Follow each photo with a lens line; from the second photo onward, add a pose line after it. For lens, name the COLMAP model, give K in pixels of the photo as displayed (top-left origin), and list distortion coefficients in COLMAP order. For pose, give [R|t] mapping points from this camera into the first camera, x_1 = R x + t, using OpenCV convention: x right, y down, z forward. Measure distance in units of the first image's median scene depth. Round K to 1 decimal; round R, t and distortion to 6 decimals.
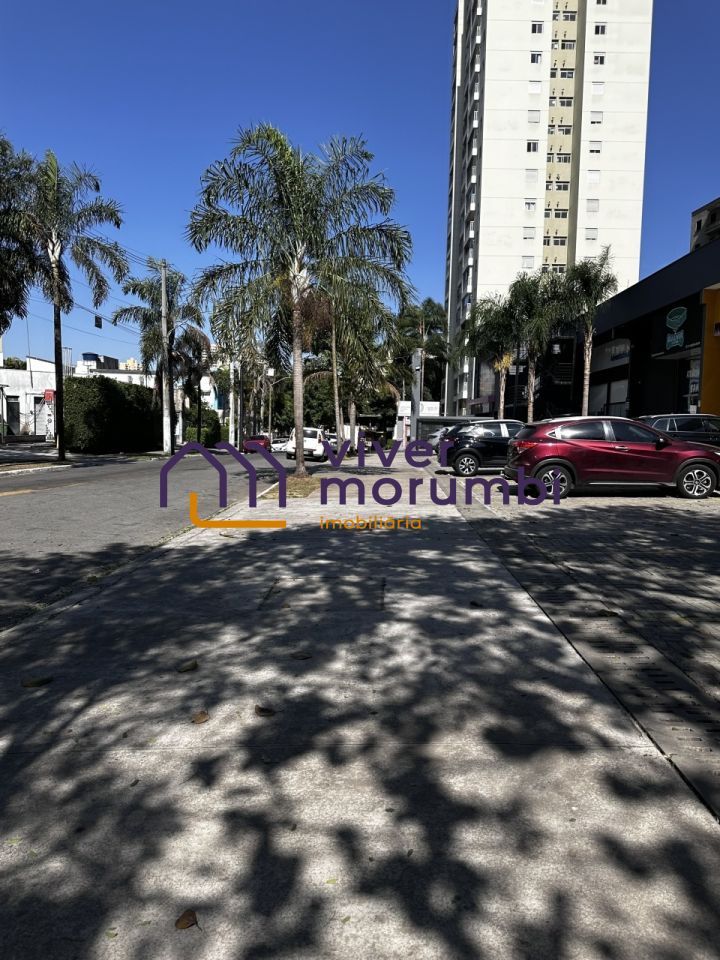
lens RADIAL K [[712.1, 0, 360.0], [0, 712.1, 480.0], [0, 0, 1]] dist [0.037422, -0.046398]
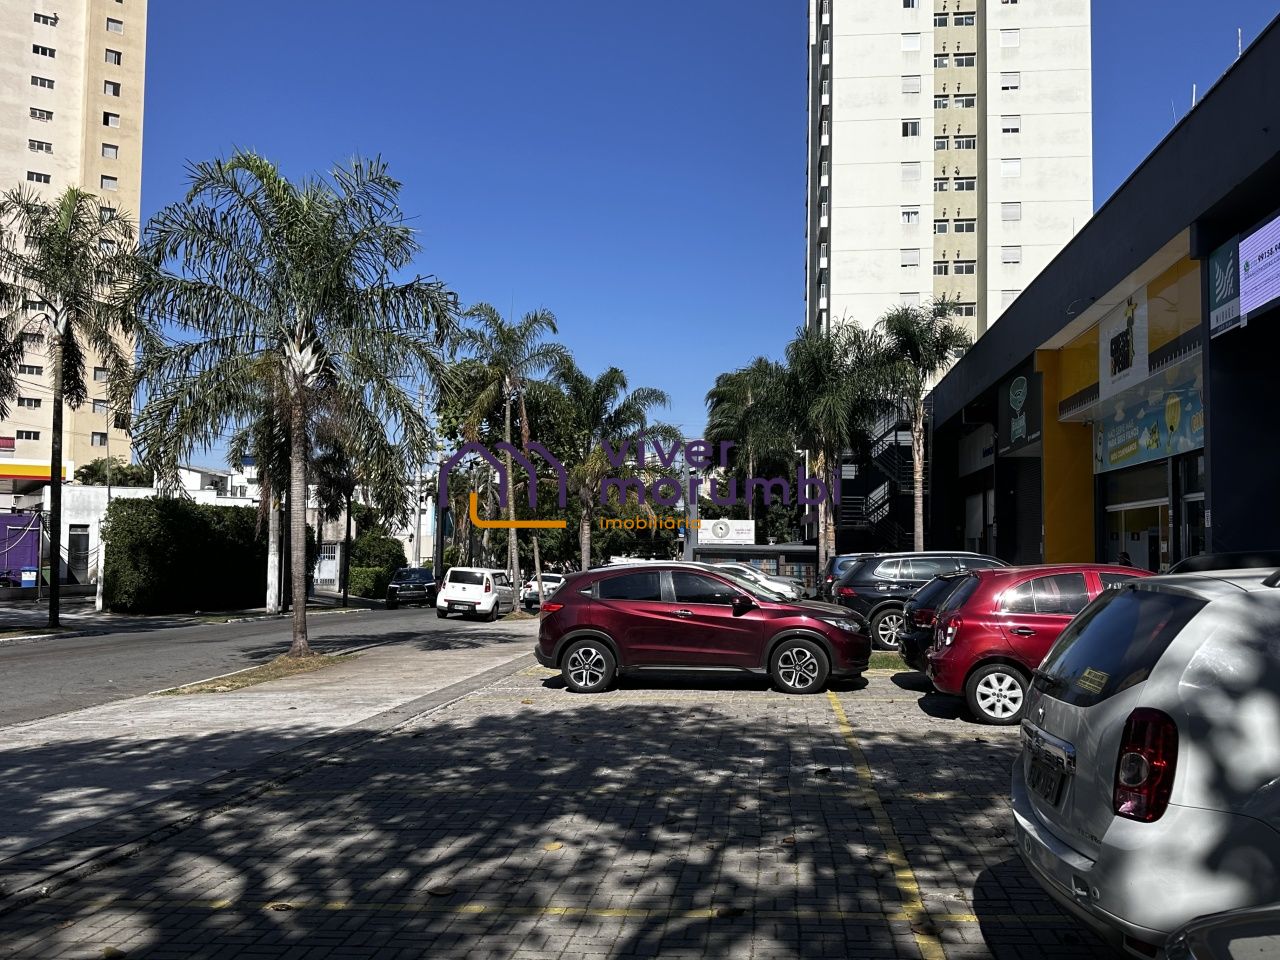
lens RADIAL K [[1131.1, 0, 640.0], [0, 1131.1, 480.0], [0, 0, 1]] dist [0.215288, -0.505570]
pose [[0.994628, -0.016144, -0.102247, 0.098771], [0.001631, 0.990085, -0.140457, -0.004405], [0.103500, 0.139536, 0.984793, -0.008340]]
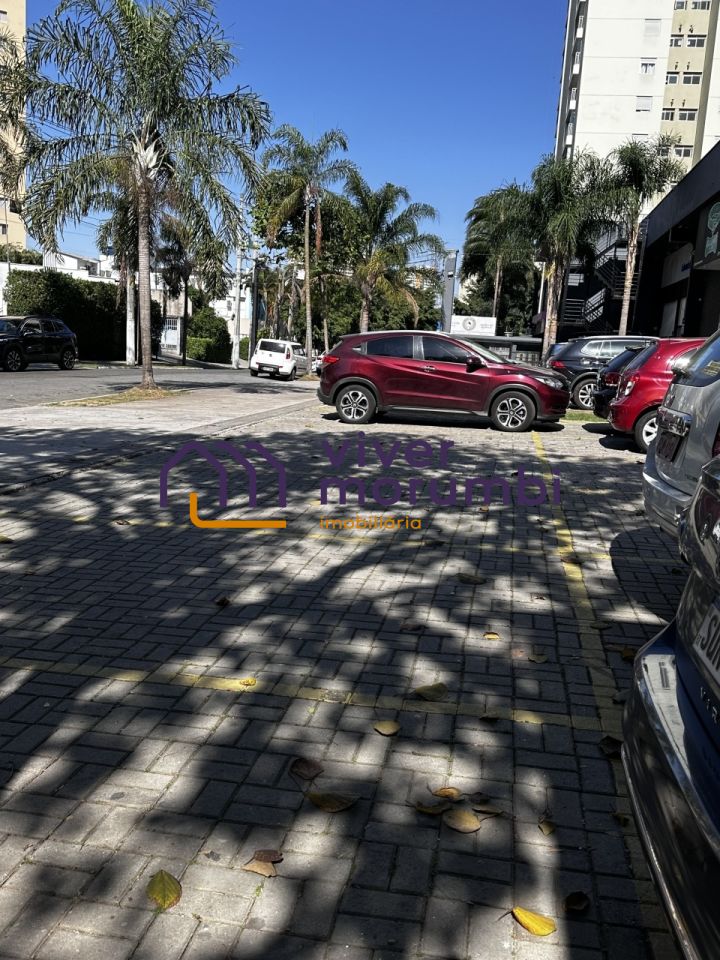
lens RADIAL K [[855.1, 0, 360.0], [0, 855.1, 480.0], [0, 0, 1]] dist [0.138943, -0.251622]
pose [[0.986495, 0.067377, -0.149289, 0.101708], [-0.055723, 0.995162, 0.080922, 0.002344], [0.154018, -0.071510, 0.985477, -0.008517]]
